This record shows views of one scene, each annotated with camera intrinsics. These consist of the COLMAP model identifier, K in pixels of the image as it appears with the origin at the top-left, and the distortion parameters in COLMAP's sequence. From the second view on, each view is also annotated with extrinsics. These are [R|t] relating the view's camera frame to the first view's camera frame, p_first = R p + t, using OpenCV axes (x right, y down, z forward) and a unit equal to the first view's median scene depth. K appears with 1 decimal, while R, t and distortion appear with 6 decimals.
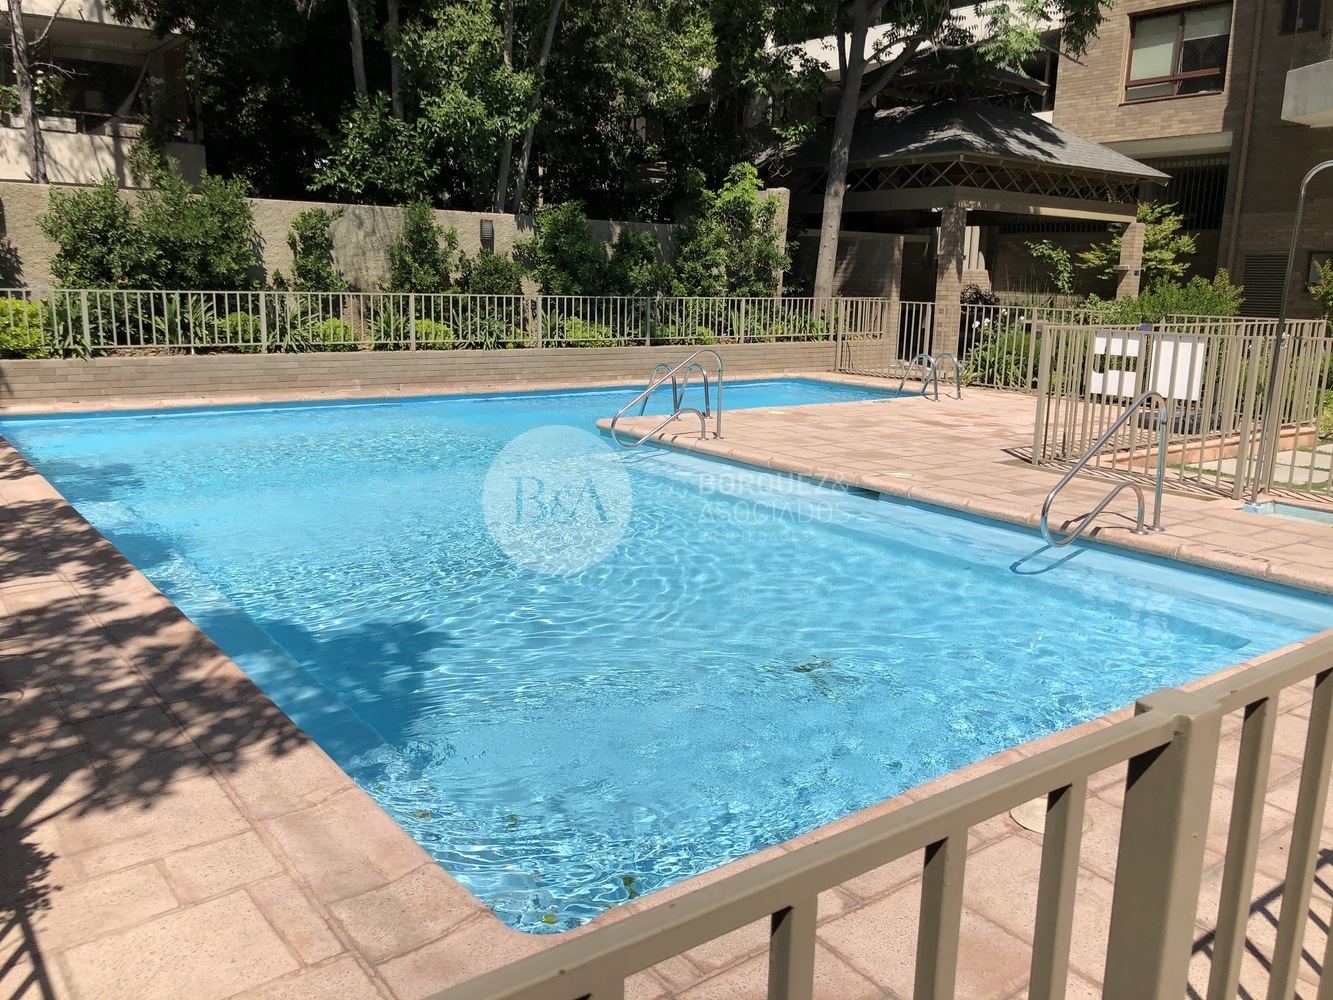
lens RADIAL K [[1108.5, 0, 661.3], [0, 1108.5, 497.5], [0, 0, 1]] dist [0.012546, -0.006420]
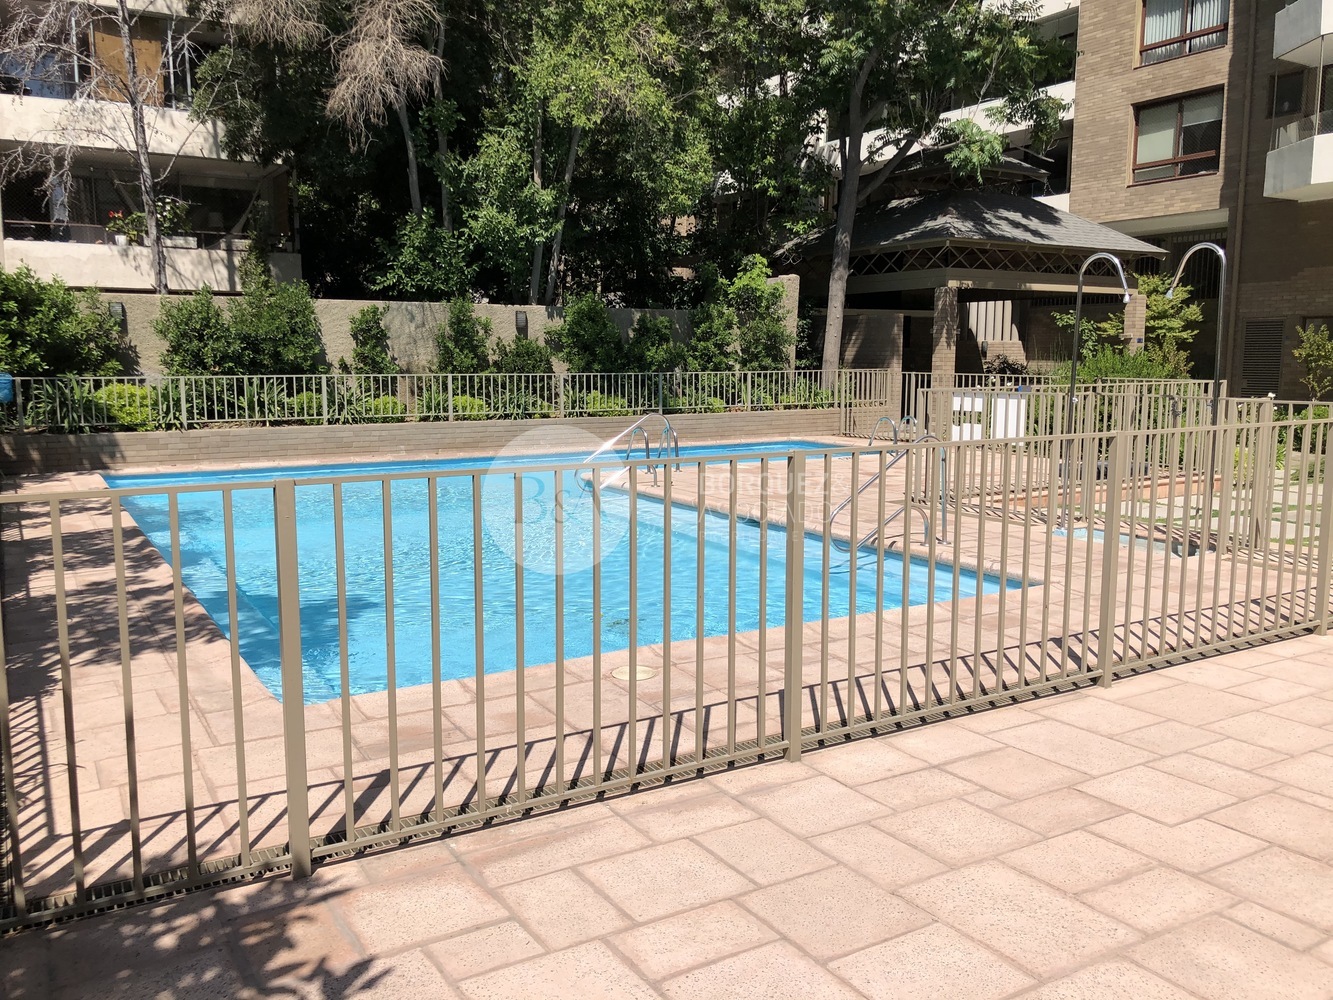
lens RADIAL K [[1108.5, 0, 670.9], [0, 1108.5, 502.6], [0, 0, 1]] dist [0.012546, -0.006420]
pose [[0.994460, -0.010061, -0.104635, 0.118091], [0.003315, 0.997916, -0.064443, 0.028321], [0.105066, 0.063740, 0.992421, -0.133768]]
